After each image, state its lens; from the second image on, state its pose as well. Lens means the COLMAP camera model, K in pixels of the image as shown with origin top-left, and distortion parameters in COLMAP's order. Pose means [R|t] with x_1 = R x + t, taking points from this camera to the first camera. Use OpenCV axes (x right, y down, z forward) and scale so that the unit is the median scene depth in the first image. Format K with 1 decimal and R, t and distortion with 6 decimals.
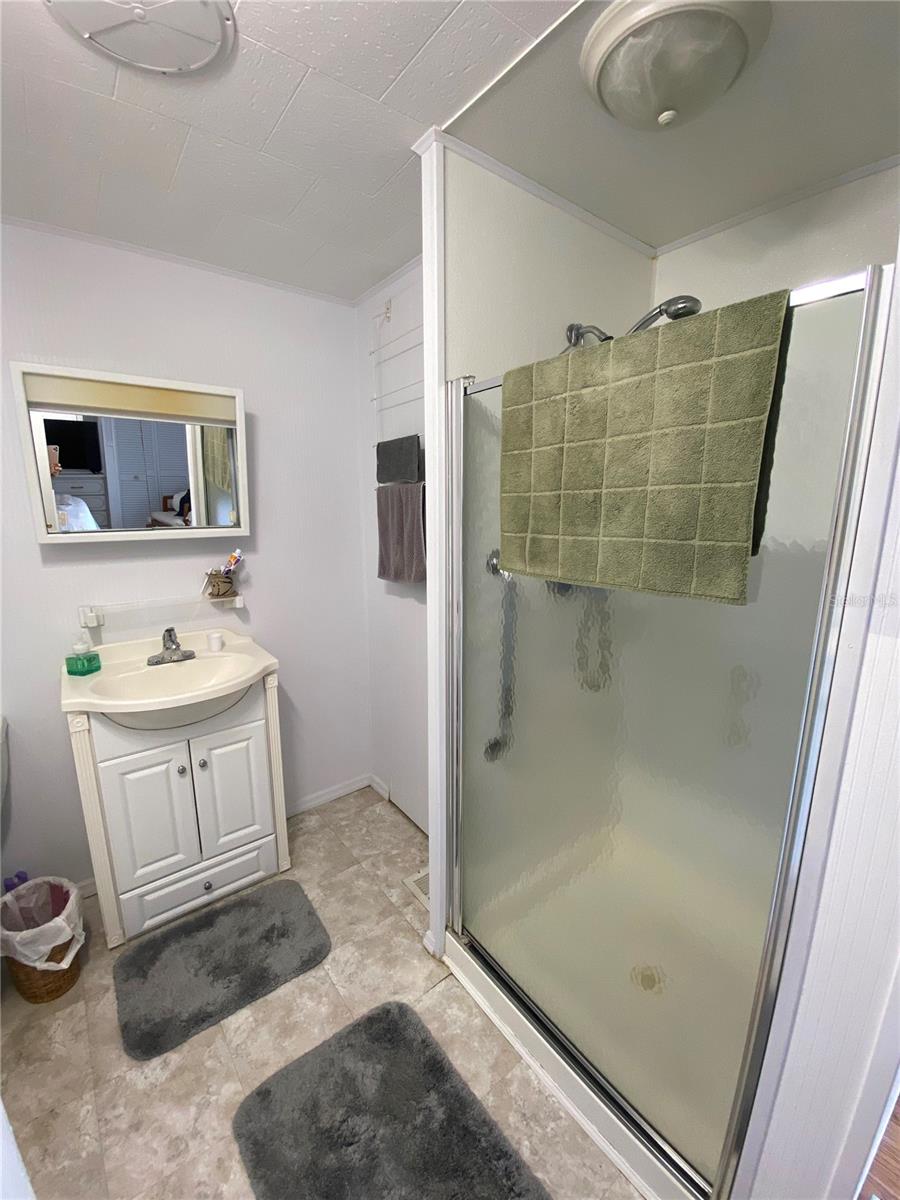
lens RADIAL K [[482.7, 0, 451.6], [0, 482.7, 599.6], [0, 0, 1]] dist [0.000127, -0.013686]
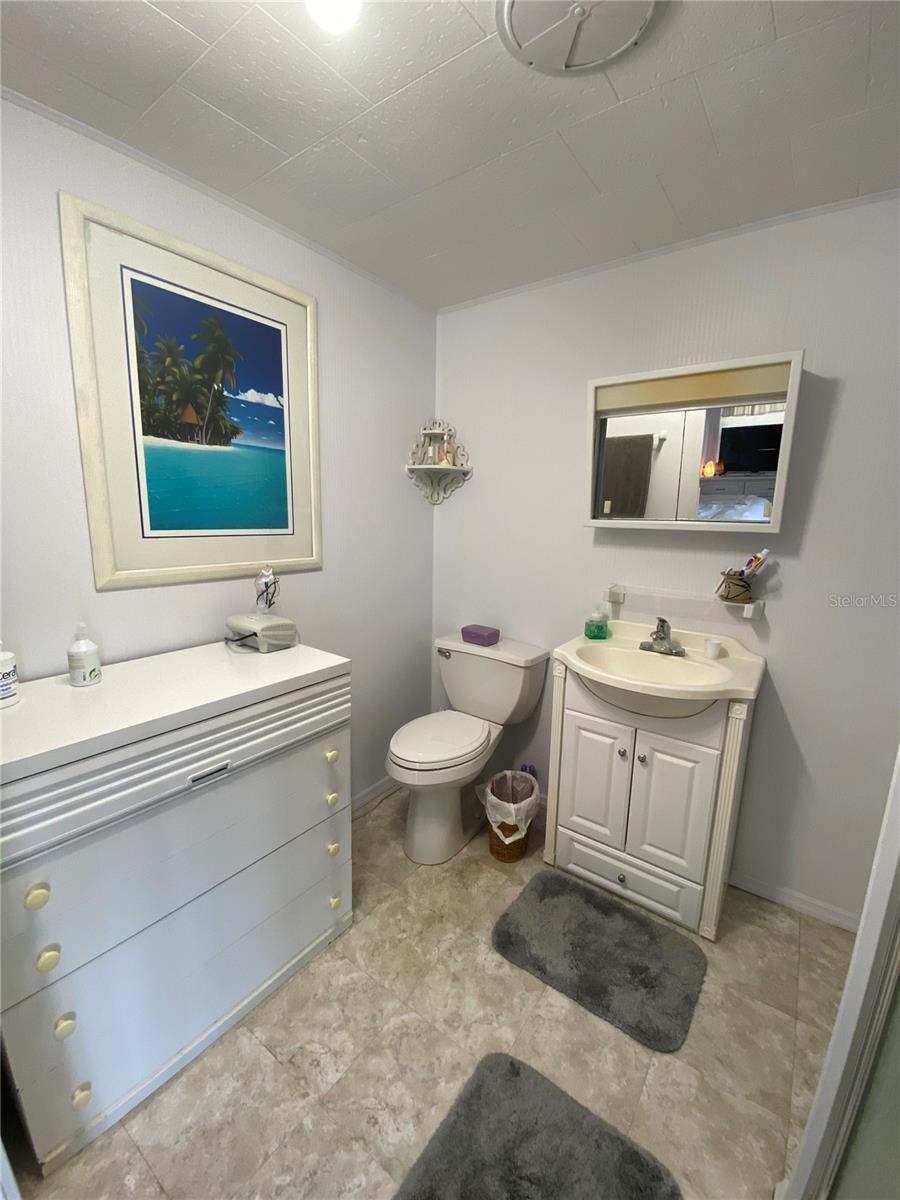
lens RADIAL K [[482.7, 0, 451.6], [0, 482.7, 599.6], [0, 0, 1]] dist [0.000127, -0.013686]
pose [[0.263200, 0.182502, -0.947322, 0.257765], [-0.209226, 0.969372, 0.128619, -0.016600], [0.941781, 0.164352, 0.293322, 0.311130]]
